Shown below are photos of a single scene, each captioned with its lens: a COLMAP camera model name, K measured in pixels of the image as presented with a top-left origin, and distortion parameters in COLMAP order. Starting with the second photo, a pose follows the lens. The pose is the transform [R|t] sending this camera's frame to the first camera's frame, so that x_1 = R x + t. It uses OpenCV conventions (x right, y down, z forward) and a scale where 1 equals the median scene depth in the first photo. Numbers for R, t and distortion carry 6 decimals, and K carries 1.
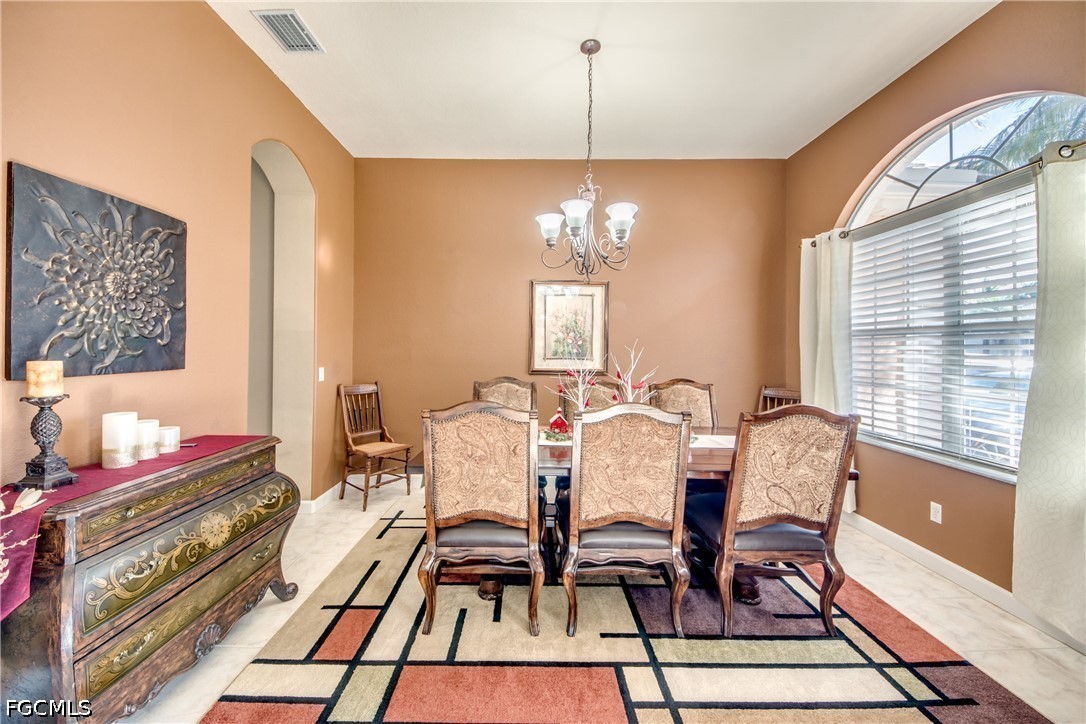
lens RADIAL K [[422.3, 0, 541.2], [0, 422.3, 340.7], [0, 0, 1]] dist [0.000448, -0.008404]
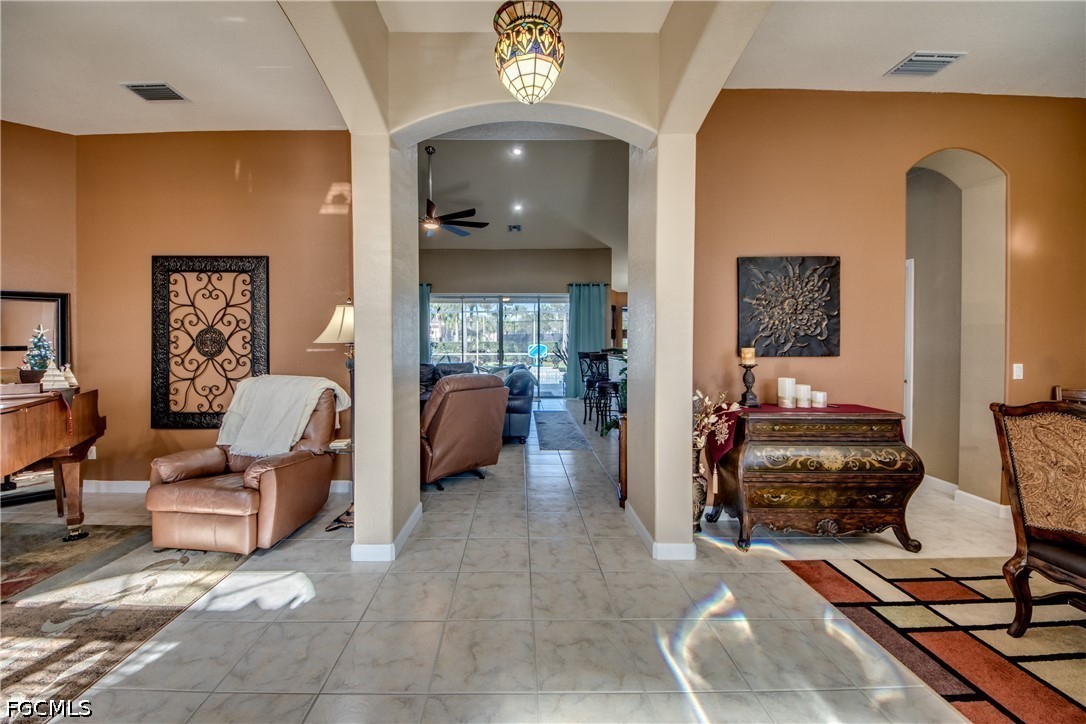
lens RADIAL K [[389.8, 0, 518.8], [0, 389.8, 344.7], [0, 0, 1]] dist [-0.000099, -0.000045]
pose [[-0.014819, 0.010537, -0.999835, 0.635459], [0.015473, 0.999827, 0.010308, -0.005439], [0.999770, -0.015317, -0.014980, -0.120969]]
